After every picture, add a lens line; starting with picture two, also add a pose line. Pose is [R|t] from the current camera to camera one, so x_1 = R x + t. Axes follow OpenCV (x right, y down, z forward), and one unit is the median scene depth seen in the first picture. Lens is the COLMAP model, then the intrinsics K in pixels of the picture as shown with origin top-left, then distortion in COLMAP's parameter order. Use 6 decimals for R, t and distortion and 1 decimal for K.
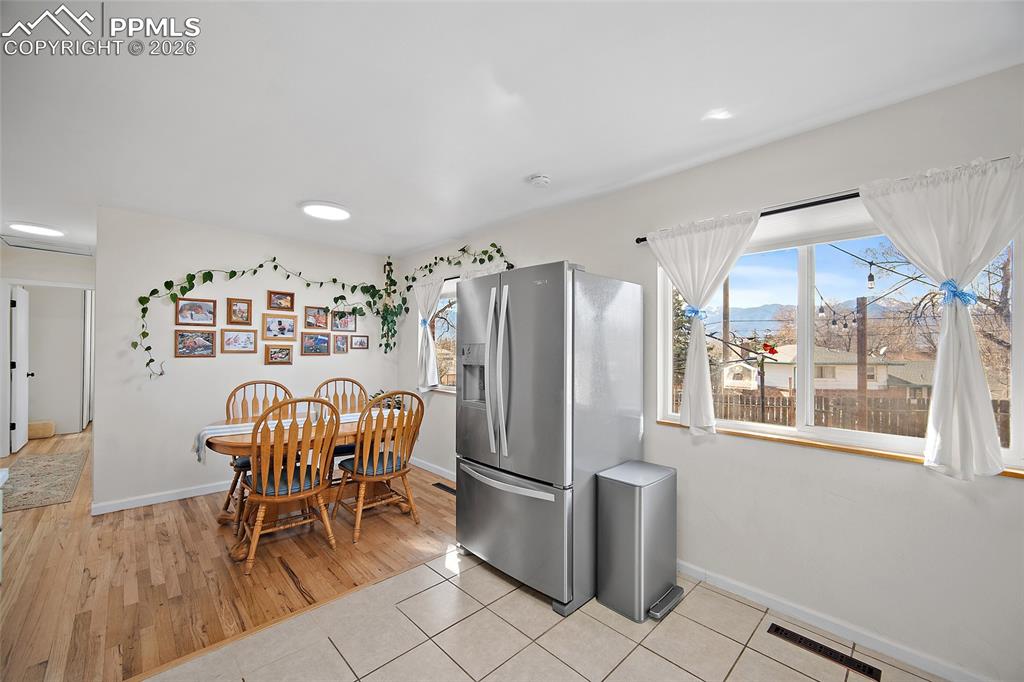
lens RADIAL K [[402.8, 0, 505.6], [0, 402.8, 346.9], [0, 0, 1]] dist [-0.002451, -0.001095]
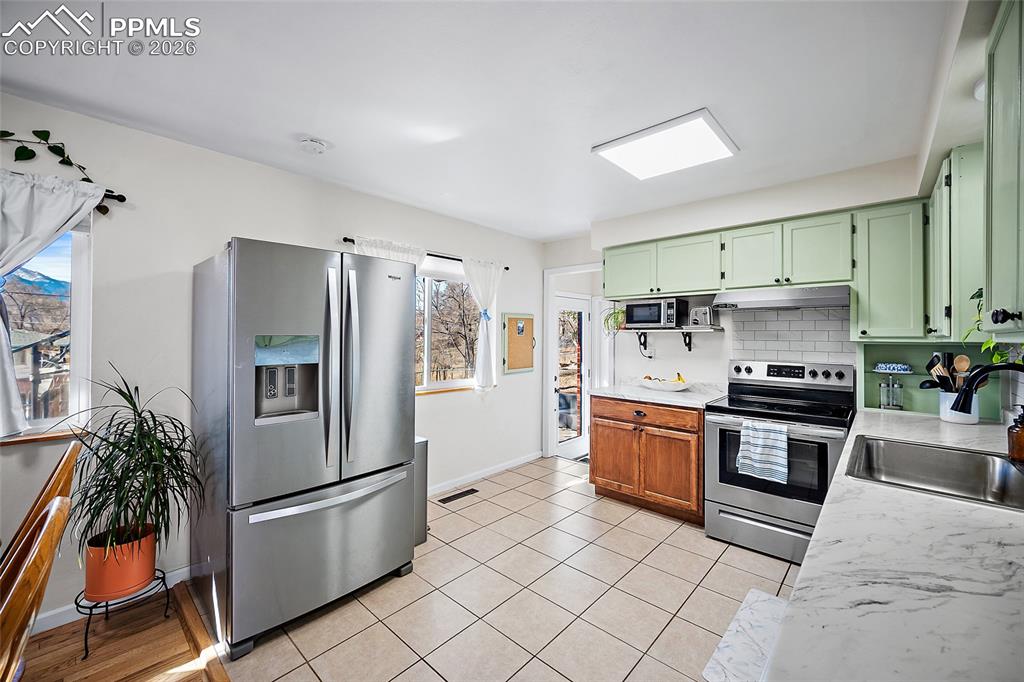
lens RADIAL K [[402.8, 0, 508.3], [0, 402.8, 332.7], [0, 0, 1]] dist [-0.002451, -0.001095]
pose [[-0.058171, 0.000876, 0.998306, -0.564190], [-0.015513, 0.999878, -0.001782, -0.010619], [-0.998186, -0.015591, -0.058151, 0.439300]]
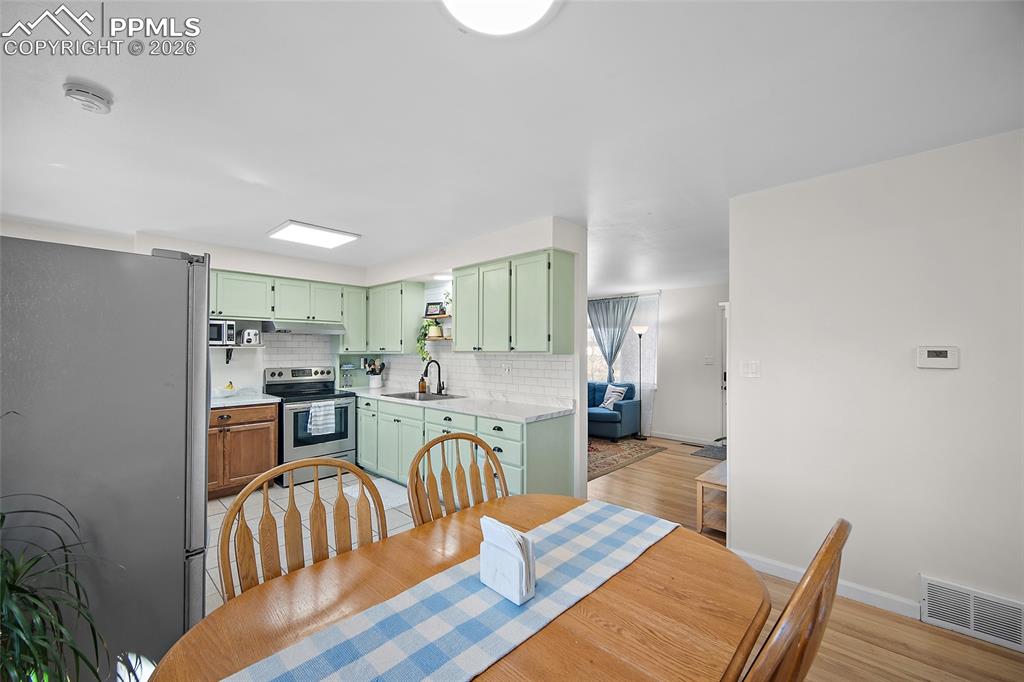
lens RADIAL K [[402.8, 0, 505.8], [0, 402.8, 345.0], [0, 0, 1]] dist [-0.002451, -0.001095]
pose [[-0.998837, -0.008959, -0.047375, -0.387690], [-0.008086, 0.999795, -0.018573, -0.014675], [0.047532, -0.018169, -0.998704, 1.163136]]
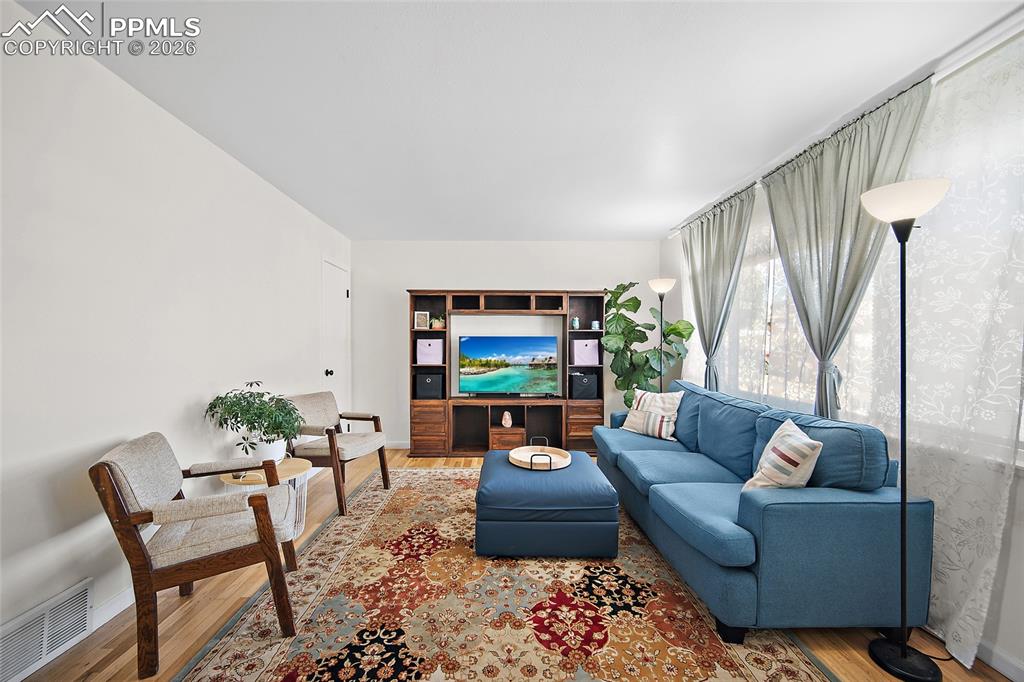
lens RADIAL K [[402.8, 0, 505.7], [0, 402.8, 349.9], [0, 0, 1]] dist [-0.002451, -0.001095]
pose [[-0.734510, -0.015203, 0.678428, -1.045852], [-0.005625, 0.999851, 0.016316, 0.024788], [-0.678575, 0.008168, -0.734486, -0.003698]]
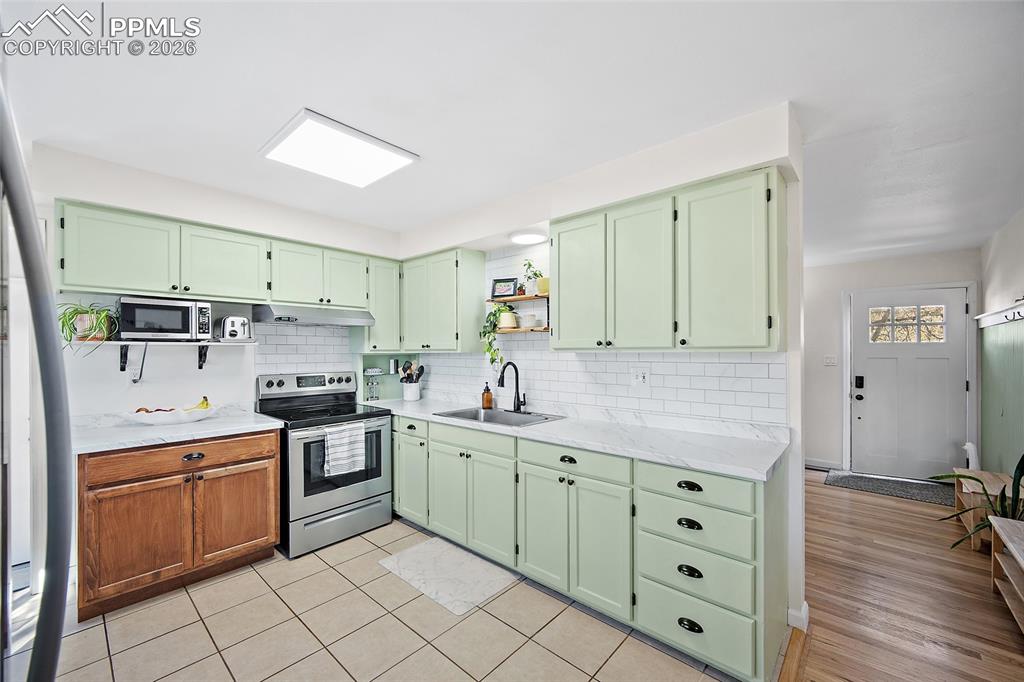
lens RADIAL K [[402.8, 0, 505.3], [0, 402.8, 350.3], [0, 0, 1]] dist [-0.002451, -0.001095]
pose [[-0.997559, -0.004948, -0.069660, -0.164361], [-0.004451, 0.999964, -0.007293, -0.007776], [0.069693, -0.006965, -0.997544, 0.765922]]
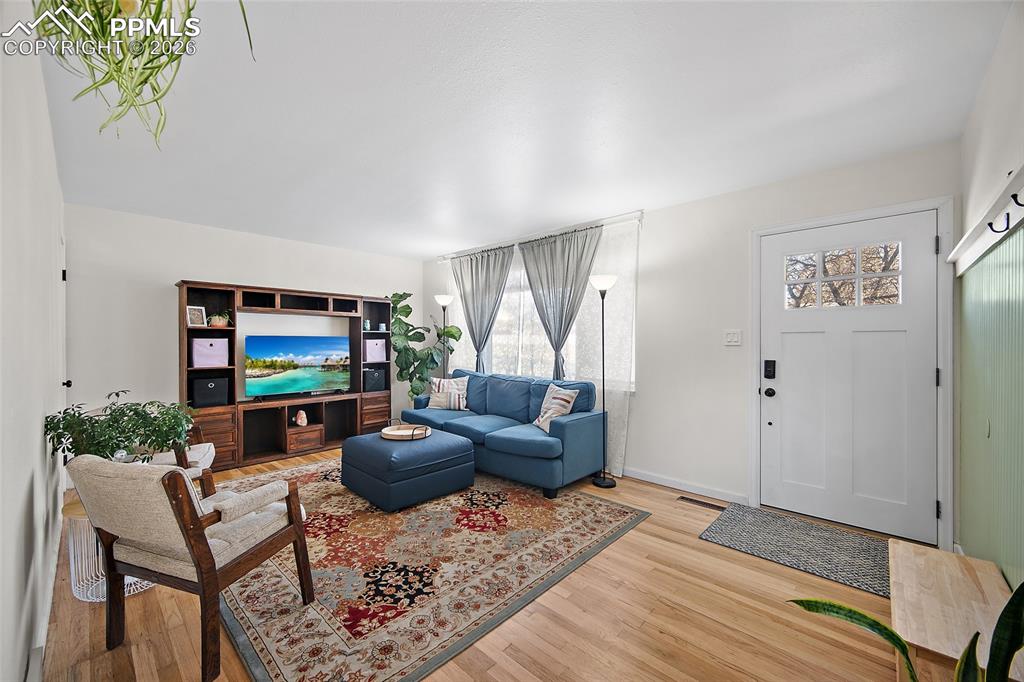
lens RADIAL K [[402.8, 0, 507.4], [0, 402.8, 340.1], [0, 0, 1]] dist [-0.002451, -0.001095]
pose [[-0.998663, -0.002852, -0.051621, -0.787979], [-0.002454, 0.999967, -0.007773, 0.024656], [0.051642, -0.007636, -0.998636, 0.361310]]
